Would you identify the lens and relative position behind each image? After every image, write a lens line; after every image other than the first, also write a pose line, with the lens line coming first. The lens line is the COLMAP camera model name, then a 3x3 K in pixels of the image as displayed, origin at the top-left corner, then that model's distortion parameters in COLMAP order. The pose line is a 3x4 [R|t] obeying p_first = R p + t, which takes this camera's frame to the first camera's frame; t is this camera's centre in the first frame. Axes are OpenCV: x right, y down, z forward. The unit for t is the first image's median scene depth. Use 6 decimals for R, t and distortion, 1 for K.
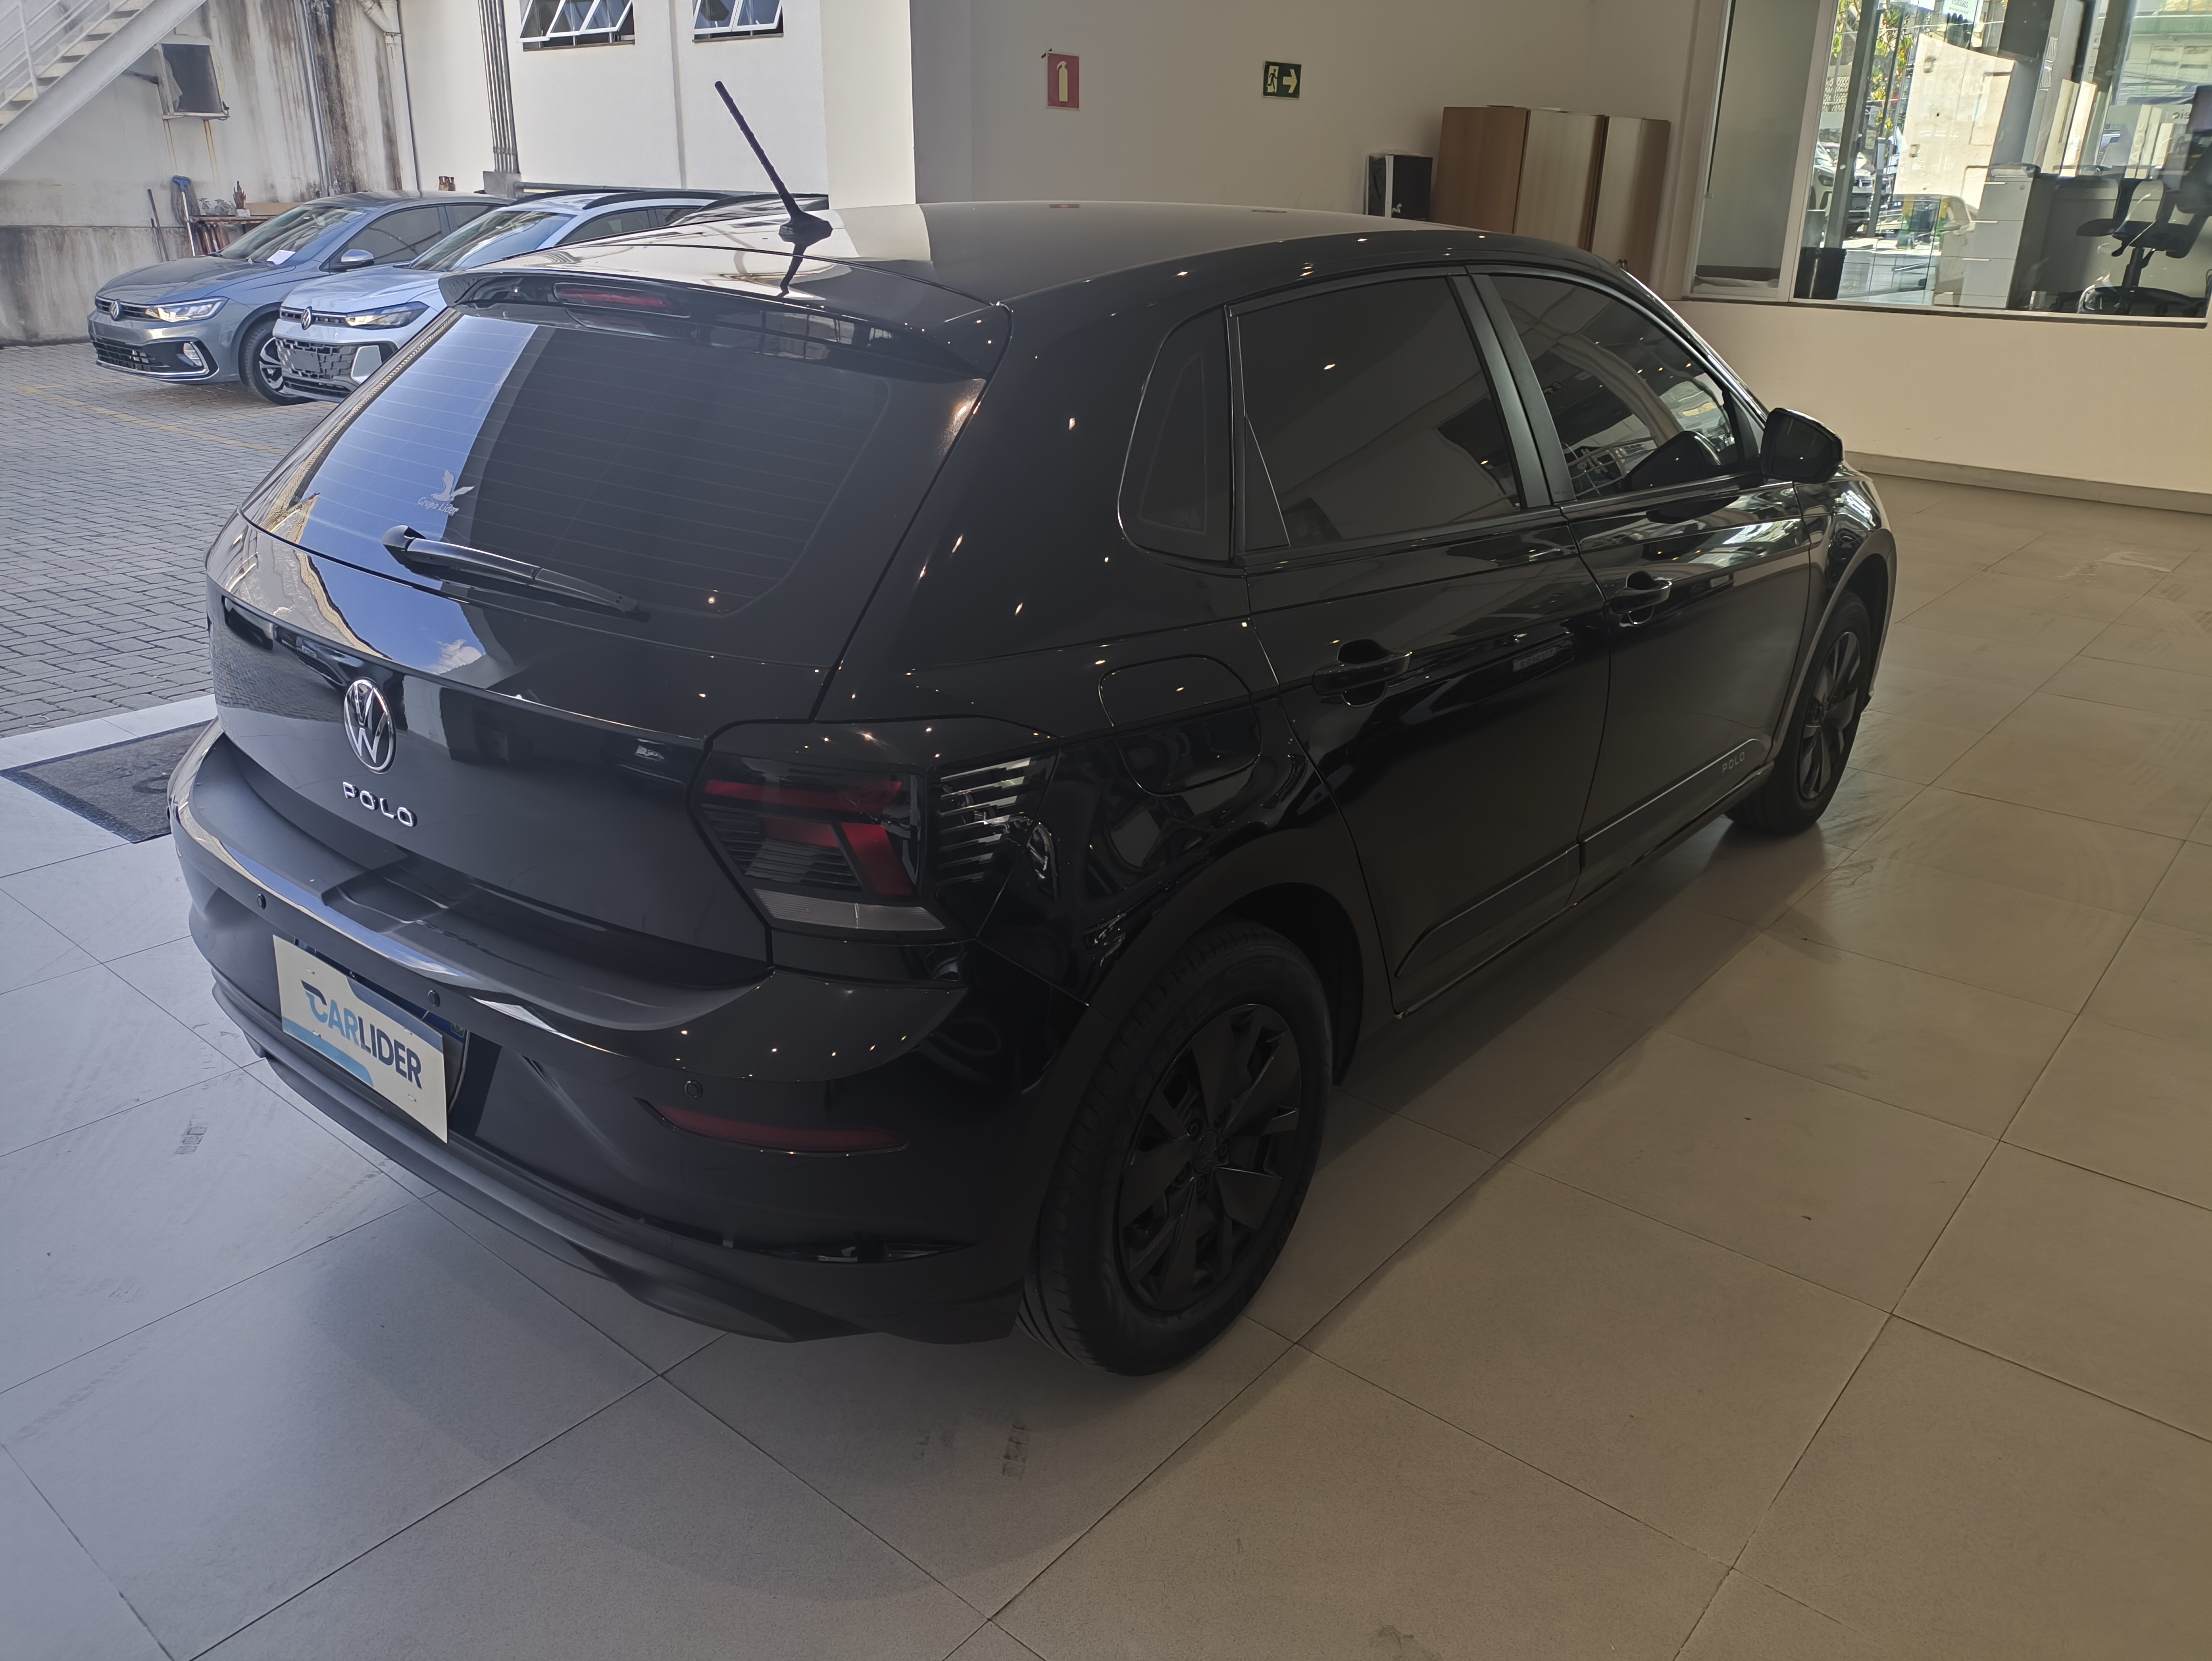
lens RADIAL K [[1631.4, 0, 1106.0], [0, 1631.4, 830.5], [0, 0, 1]] dist [0.004982, -0.007502]
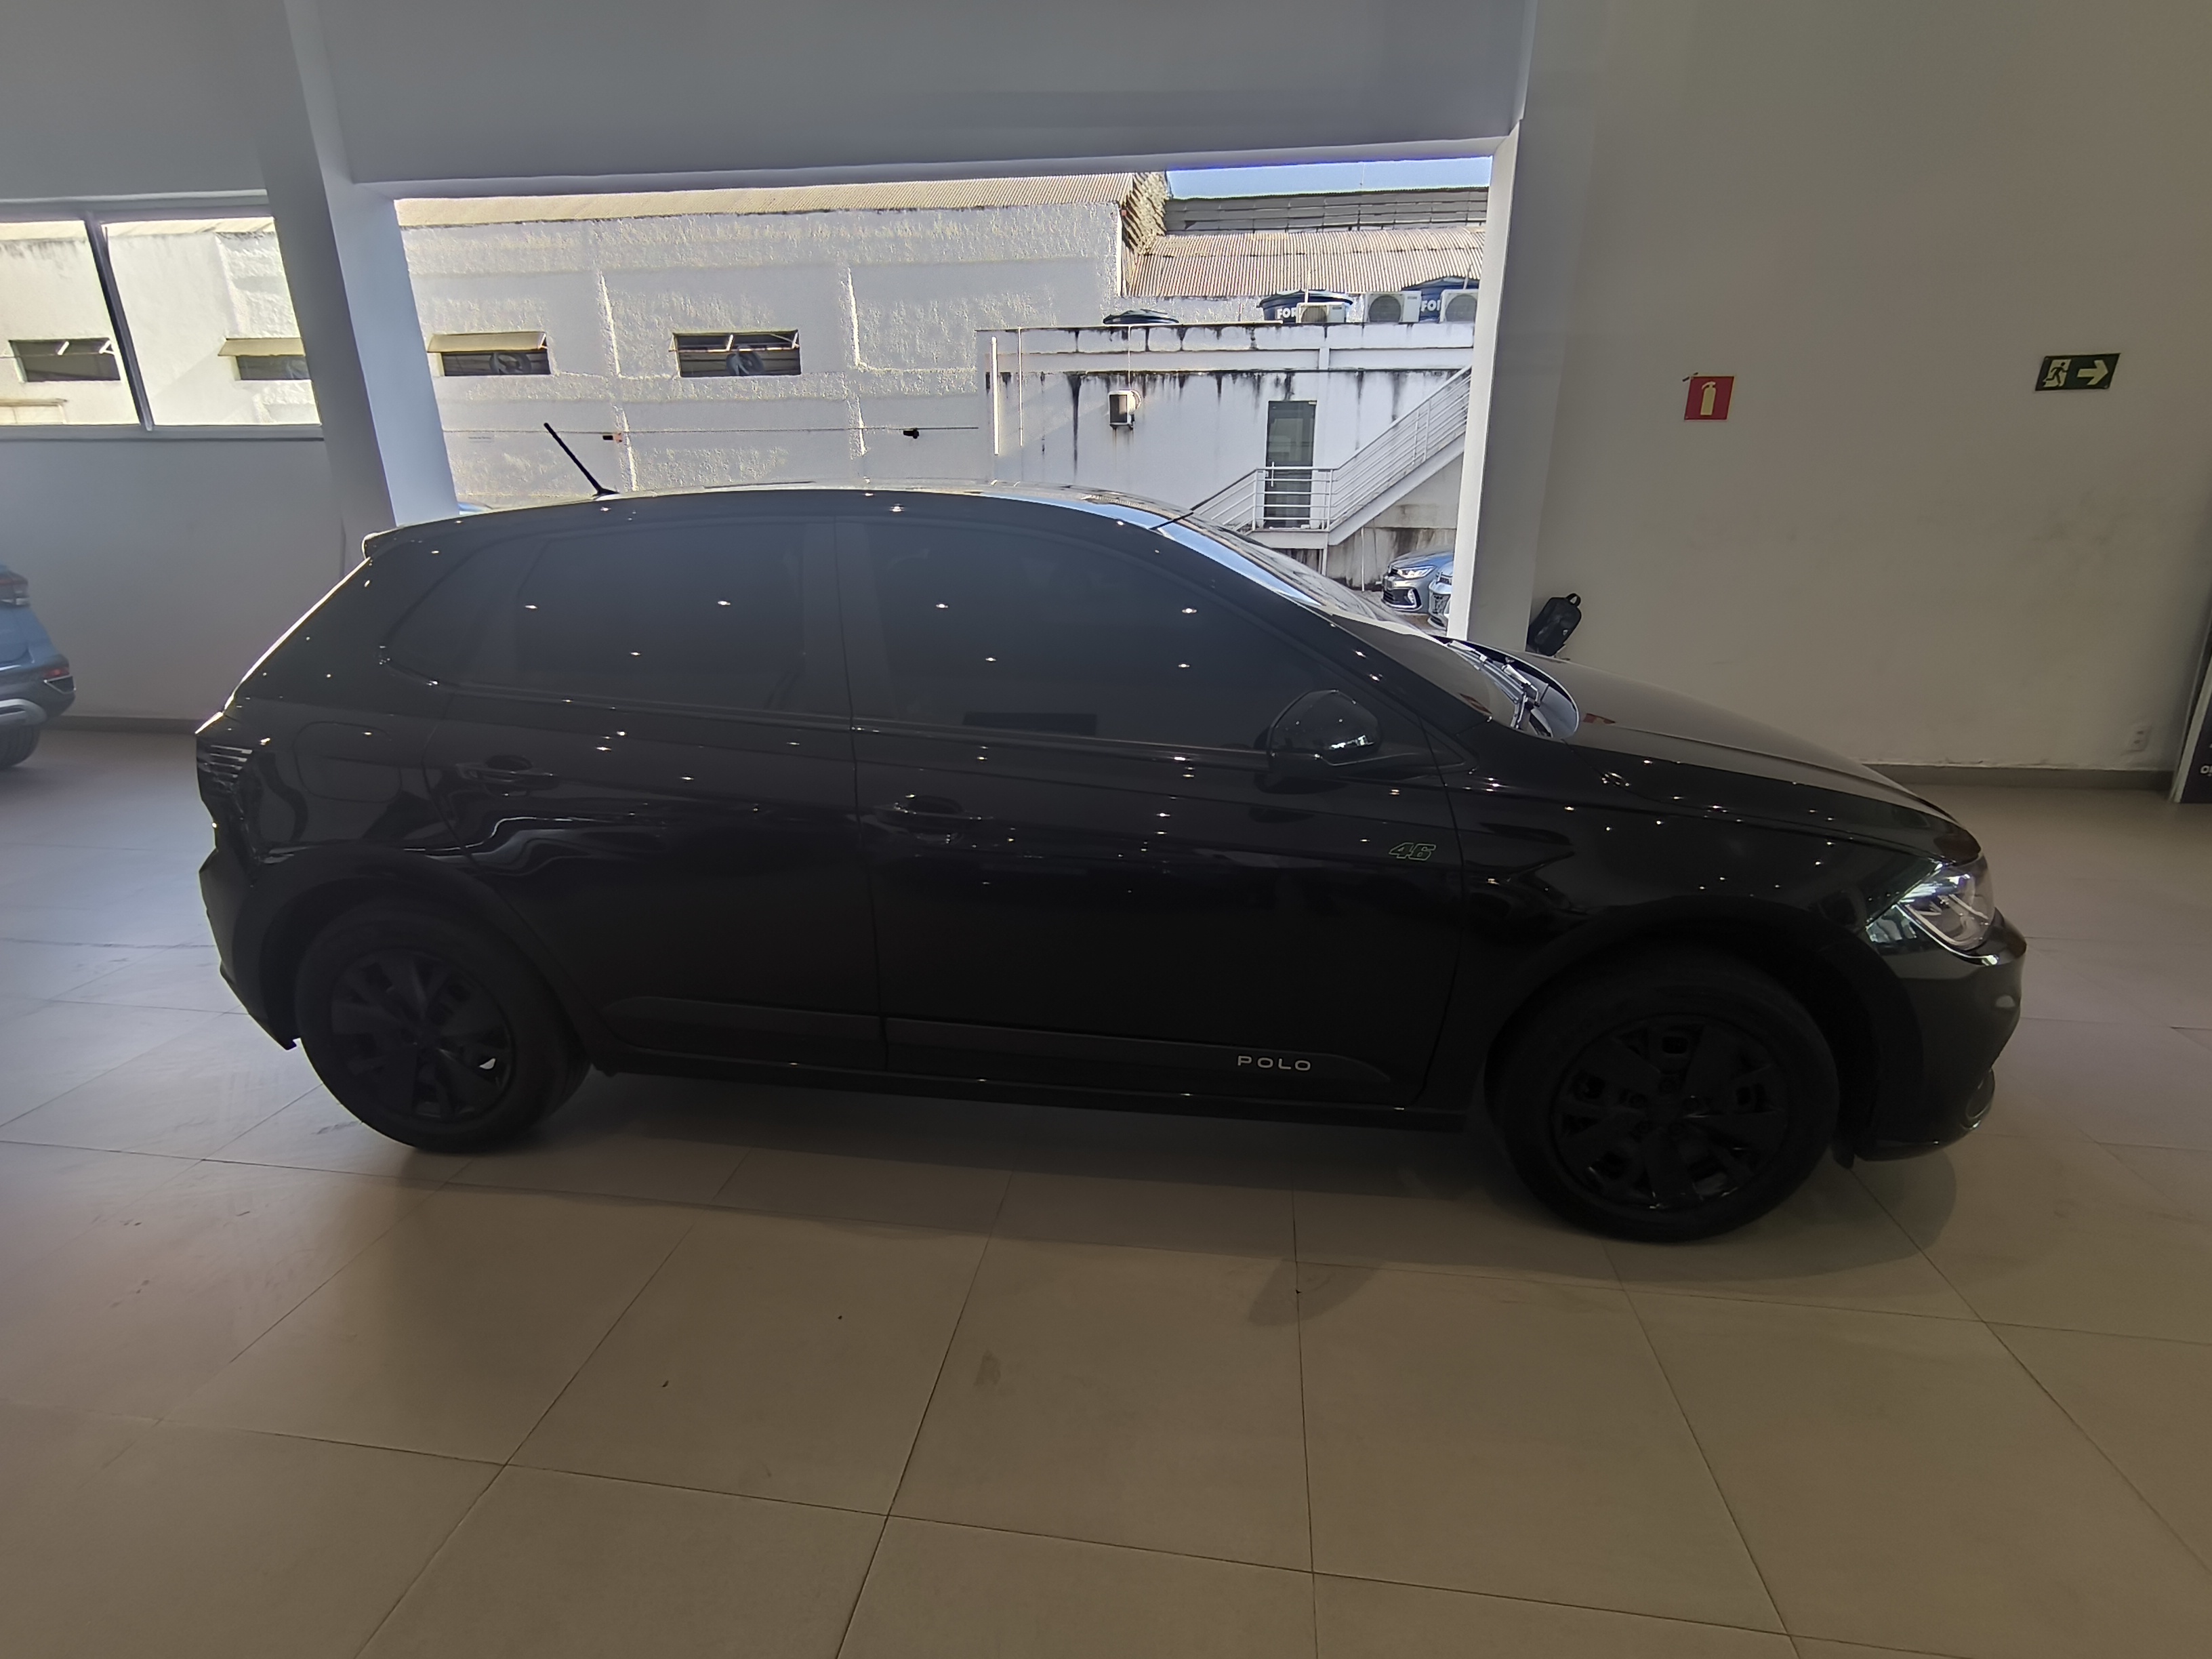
lens RADIAL K [[974.3, 0, 1106.0], [0, 974.3, 829.5], [0, 0, 1]] dist [-0.000866, -0.000038]
pose [[0.540385, 0.251078, -0.803084, 0.332655], [-0.298745, 0.949509, 0.095835, -0.085699], [0.786597, 0.188130, 0.588109, 0.259844]]
